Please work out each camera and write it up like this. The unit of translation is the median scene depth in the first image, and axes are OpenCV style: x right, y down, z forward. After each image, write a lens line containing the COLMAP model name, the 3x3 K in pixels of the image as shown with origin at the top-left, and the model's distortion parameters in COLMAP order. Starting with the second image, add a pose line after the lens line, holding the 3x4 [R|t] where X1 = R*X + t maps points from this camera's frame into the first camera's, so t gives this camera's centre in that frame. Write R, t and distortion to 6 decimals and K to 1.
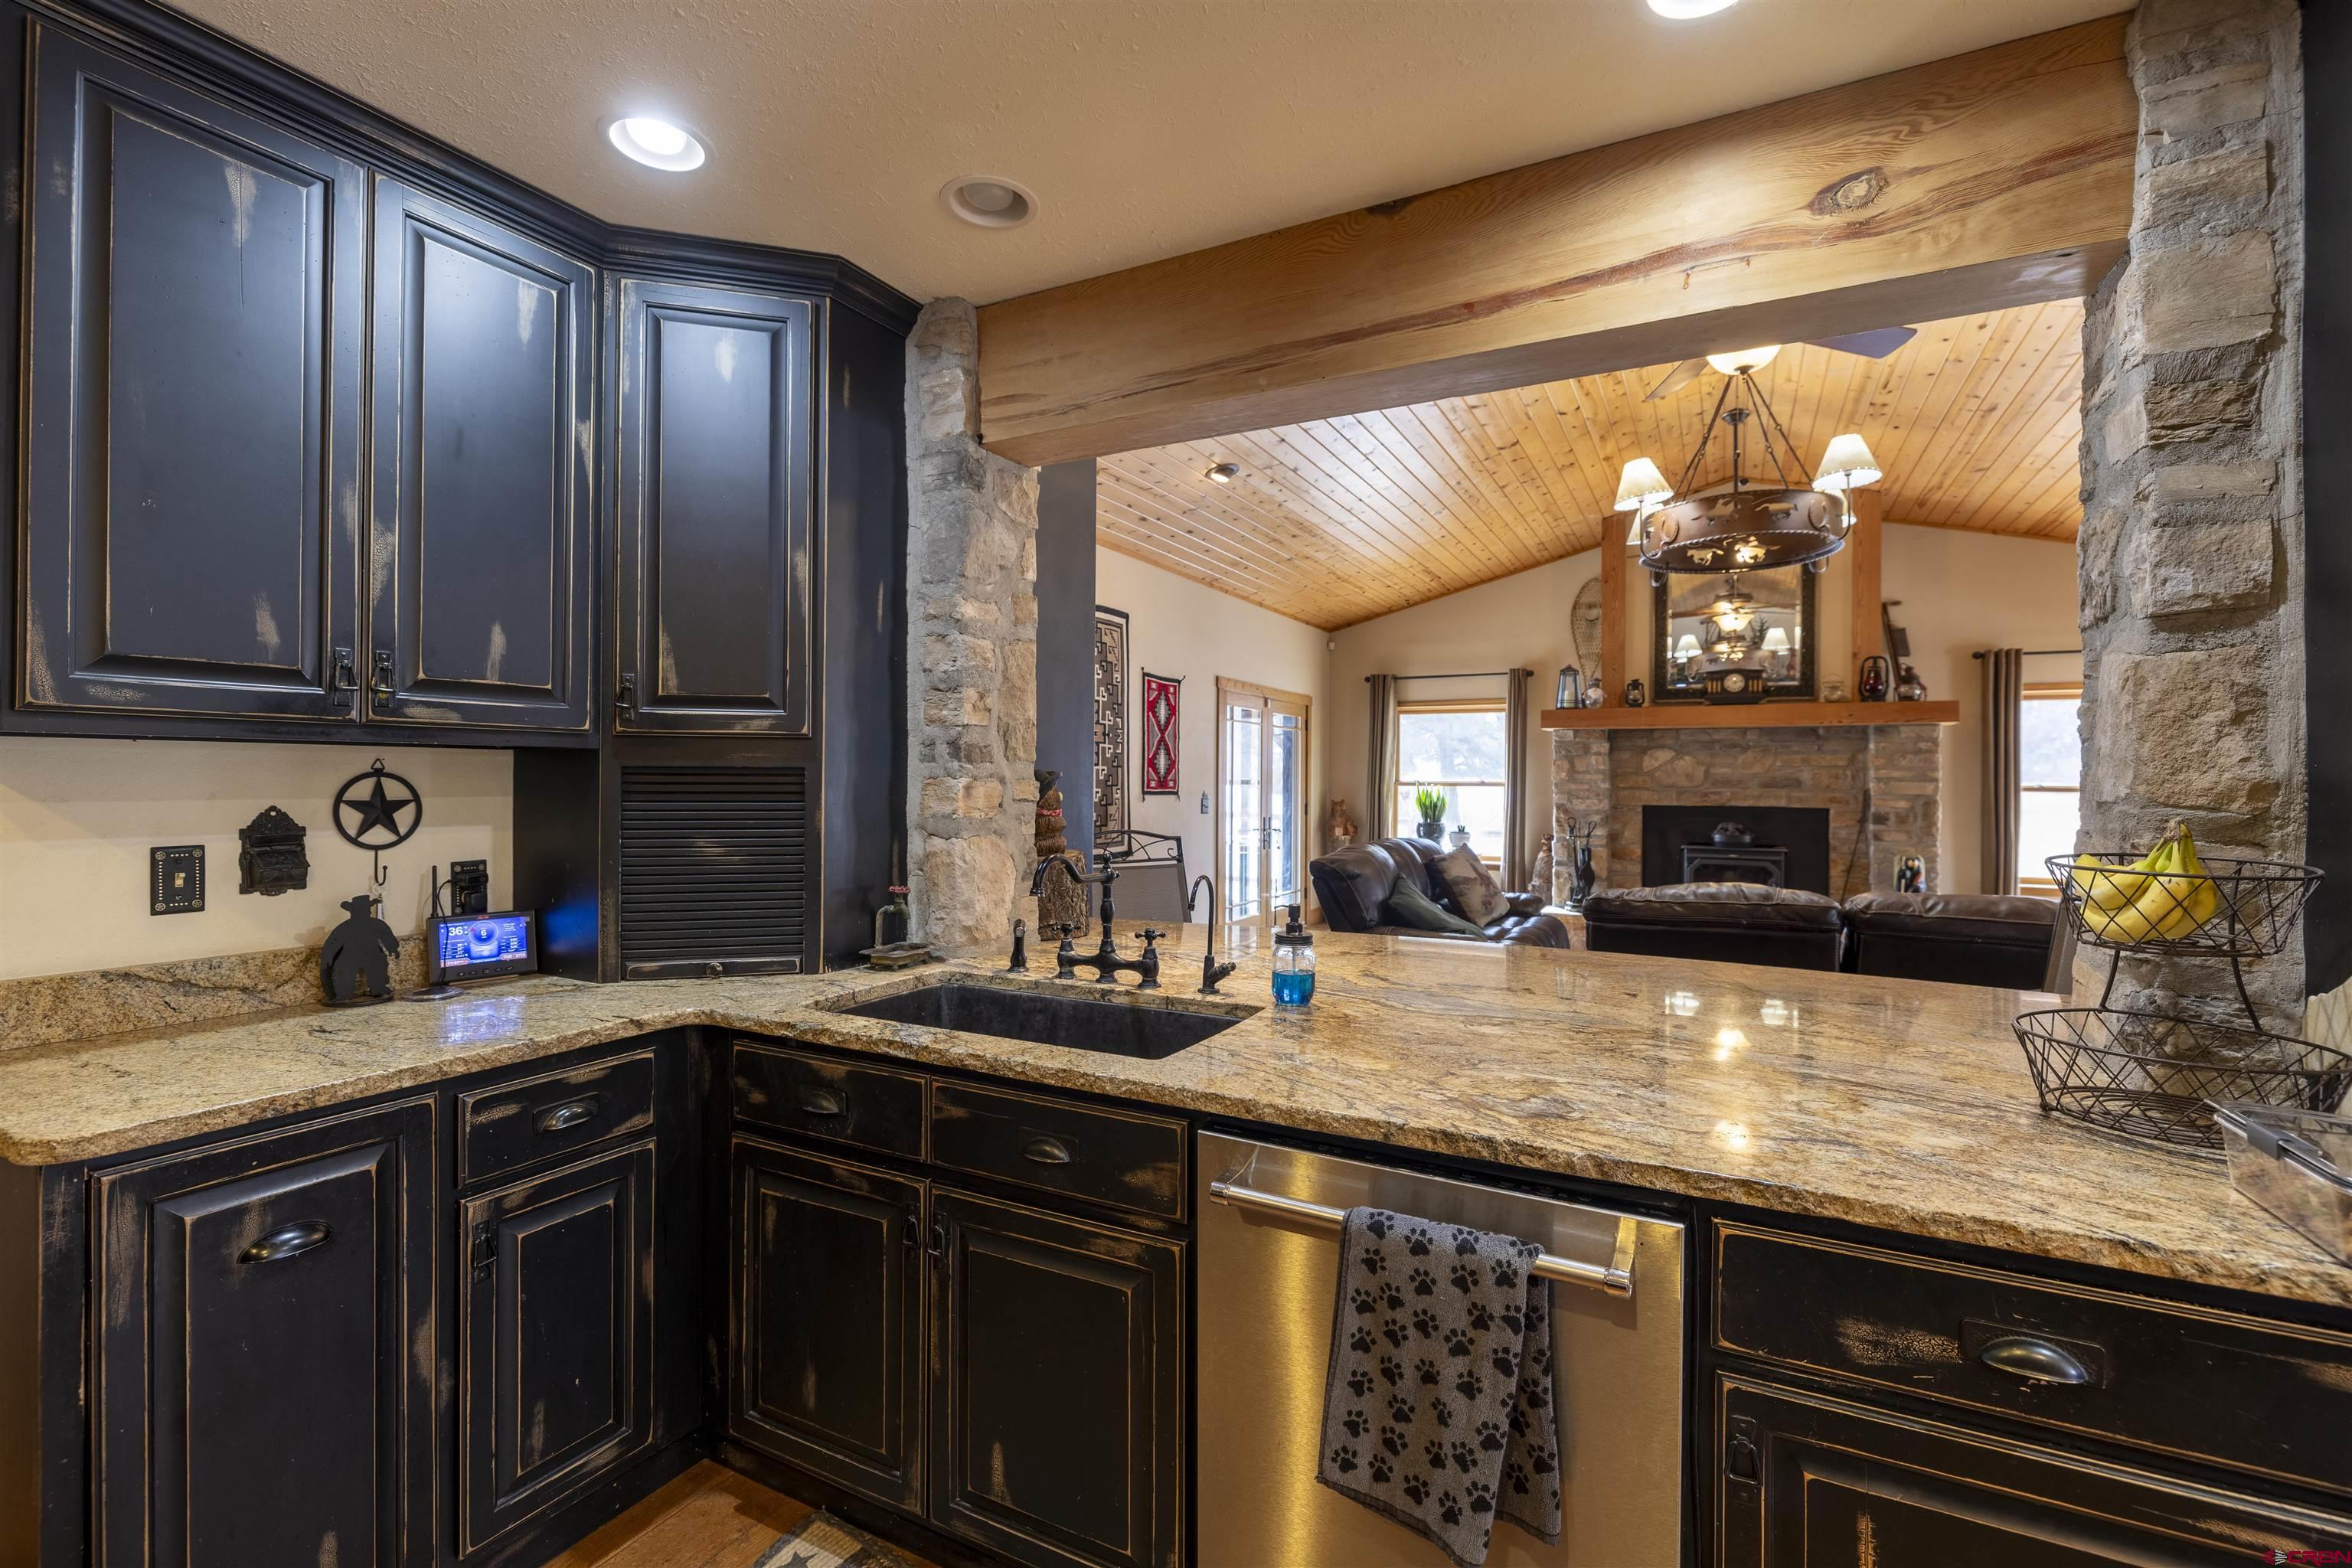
lens RADIAL K [[1060.5, 0, 1176.0], [0, 1060.5, 784.0], [0, 0, 1]] dist [-0.001396, -0.000092]
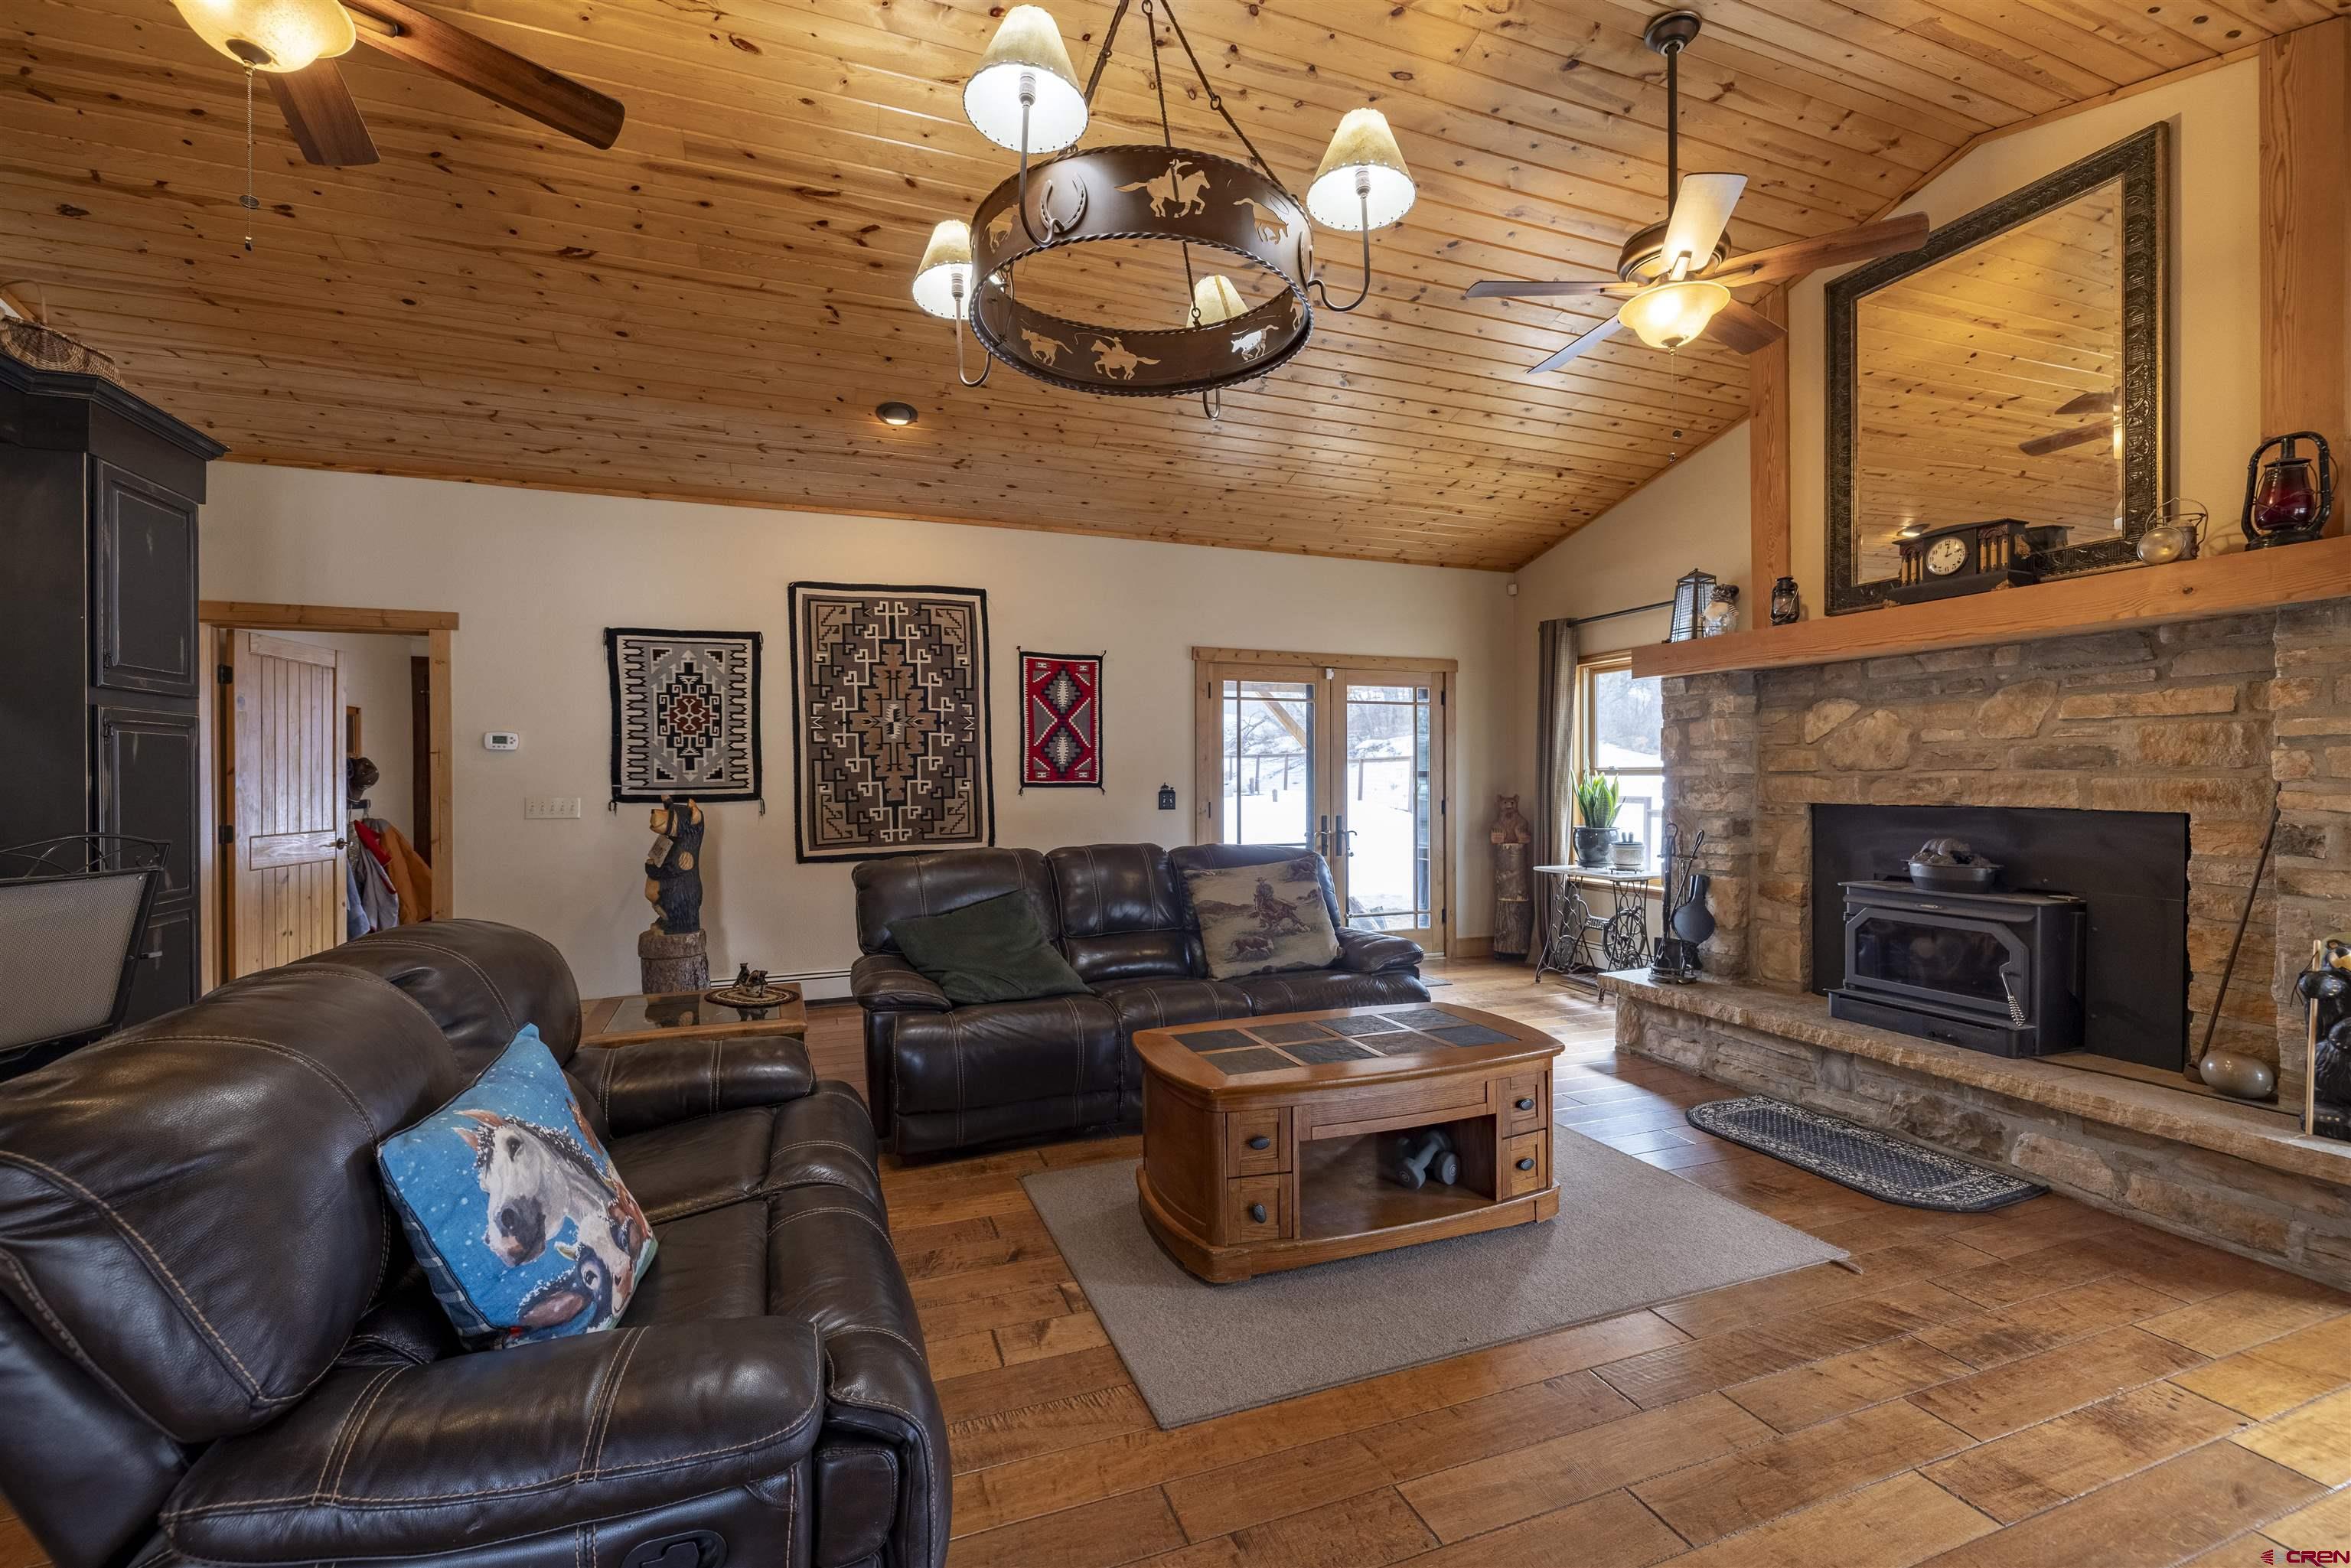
lens RADIAL K [[977.0, 0, 1171.4], [0, 977.0, 781.4], [0, 0, 1]] dist [-0.002244, -0.000465]
pose [[0.741883, -0.007950, -0.670482, 0.581007], [0.007460, 0.999966, -0.003603, 0.008726], [0.670488, -0.002329, 0.741917, 0.434303]]
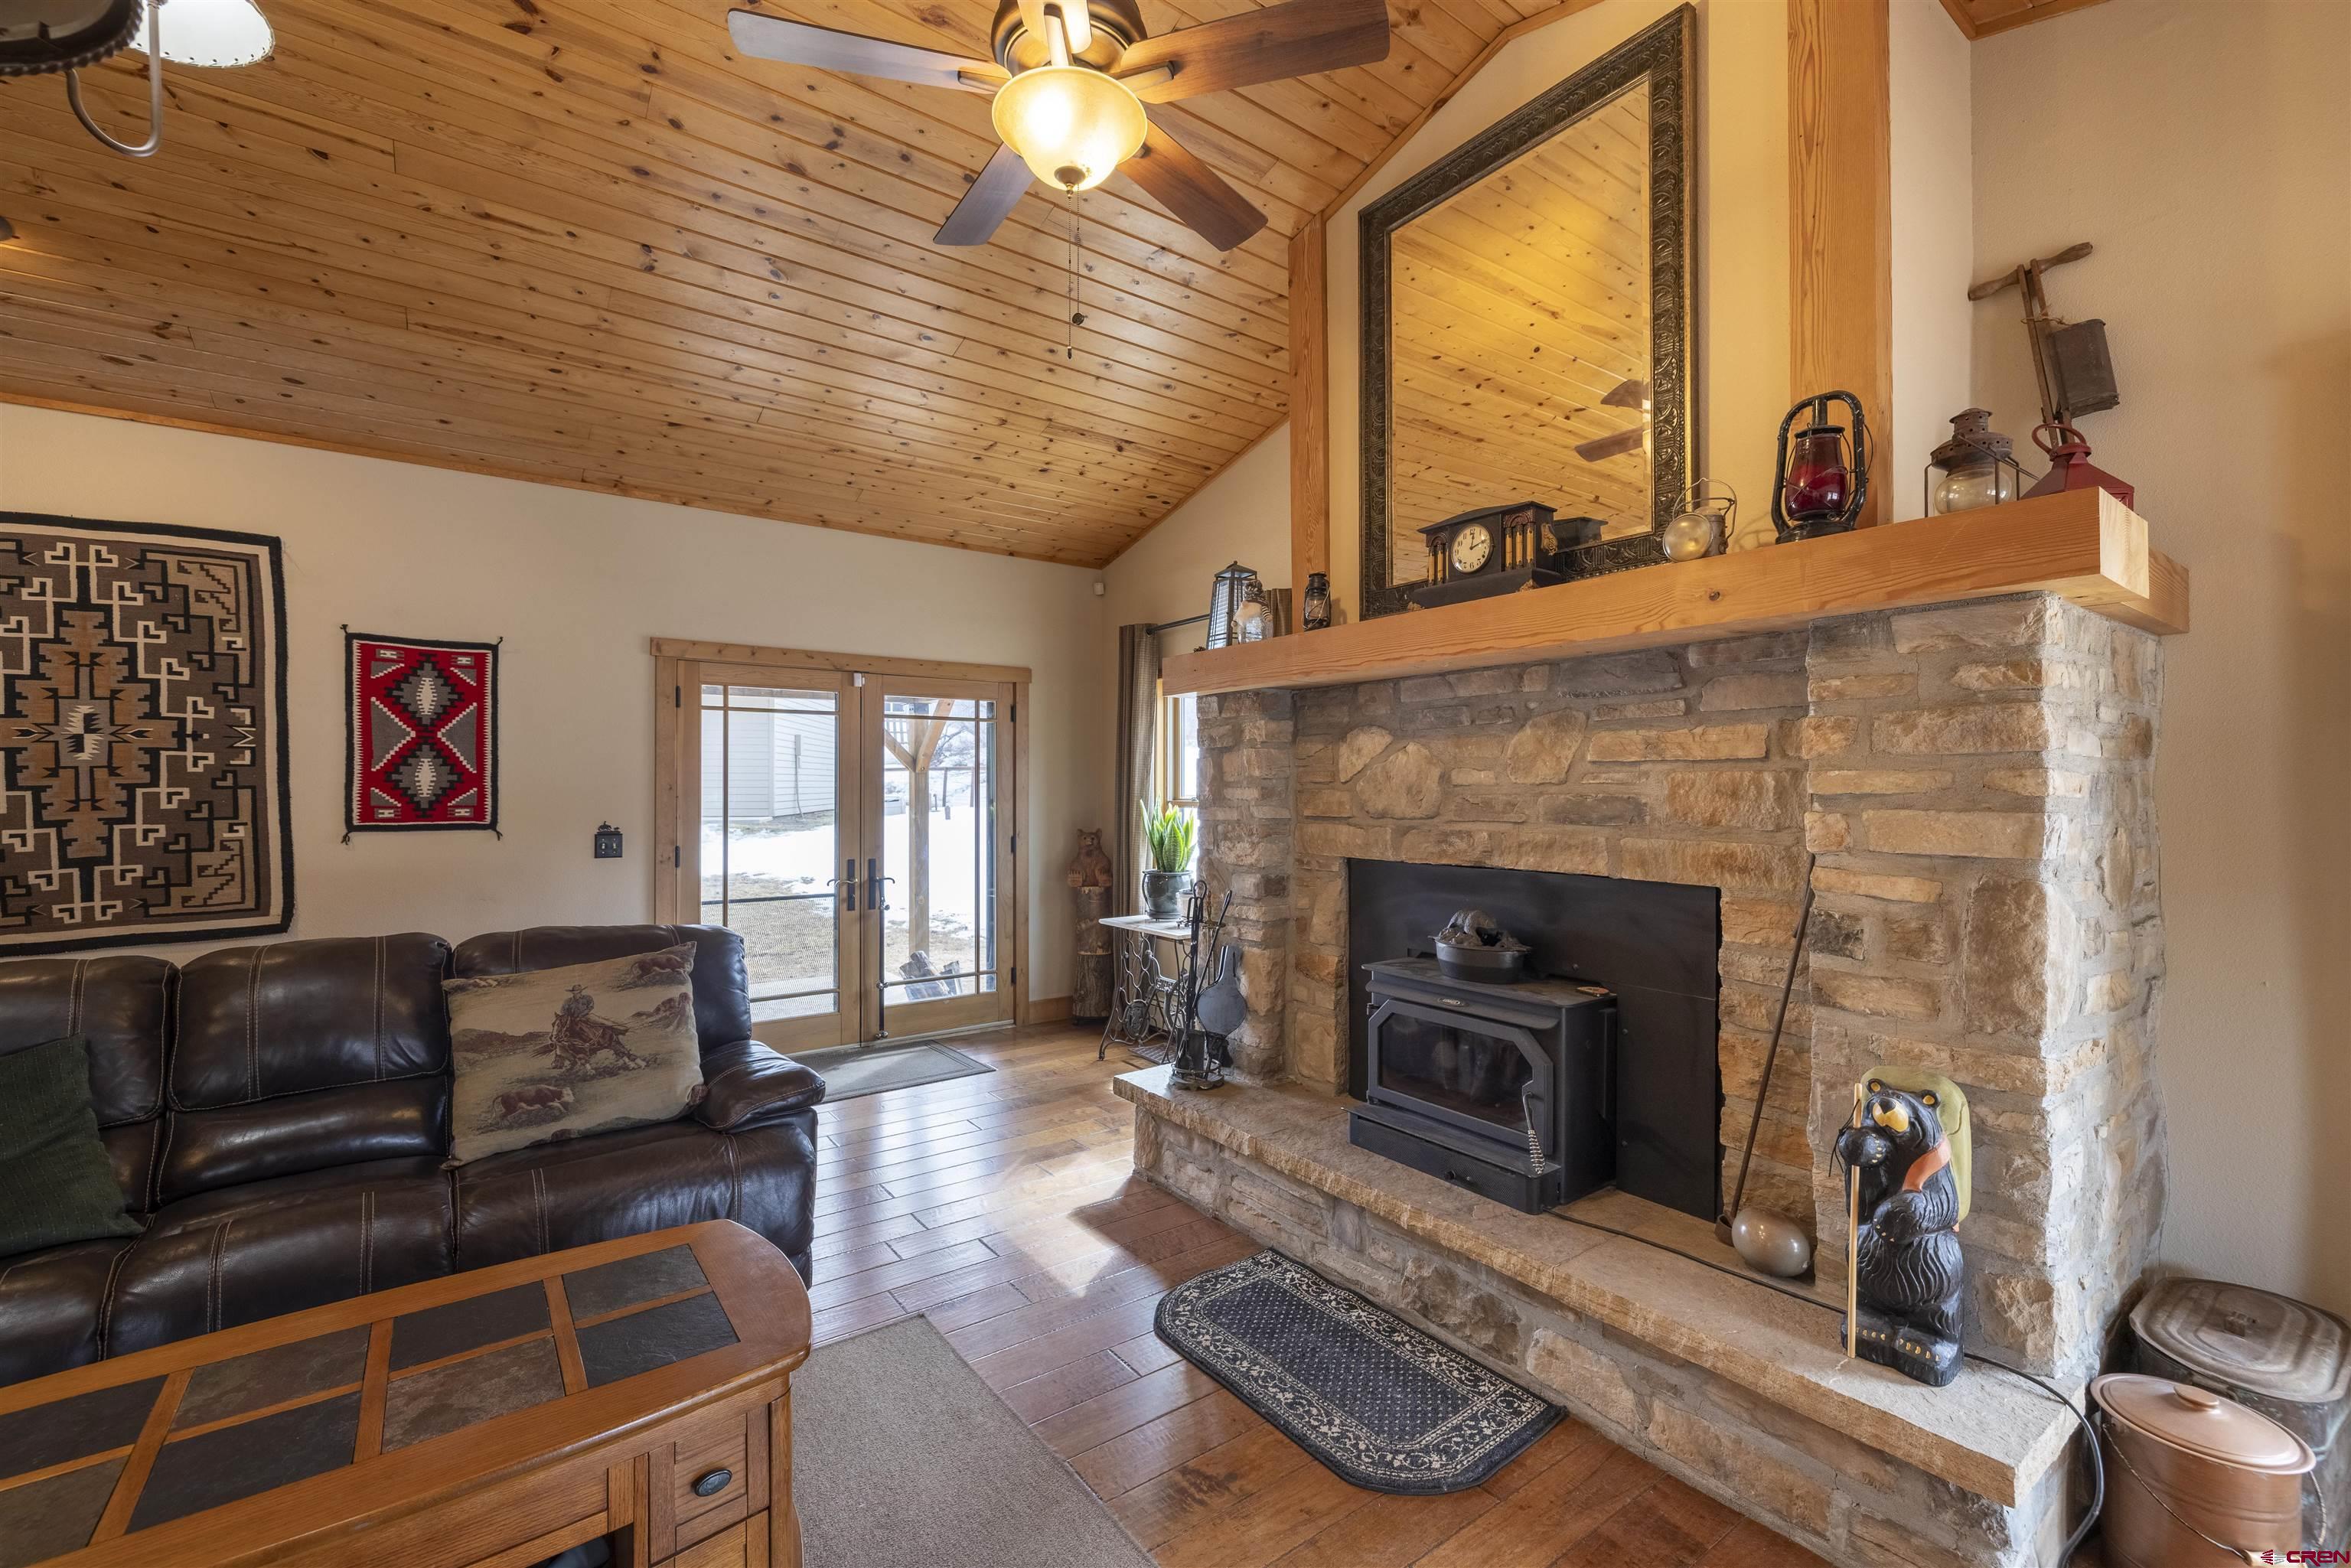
lens RADIAL K [[977.0, 0, 1171.4], [0, 977.0, 781.4], [0, 0, 1]] dist [-0.002244, -0.000465]
pose [[0.897158, -0.012449, -0.441535, 0.603648], [0.008099, 0.999898, -0.011736, -0.007911], [0.441636, 0.006953, 0.897167, 0.654750]]
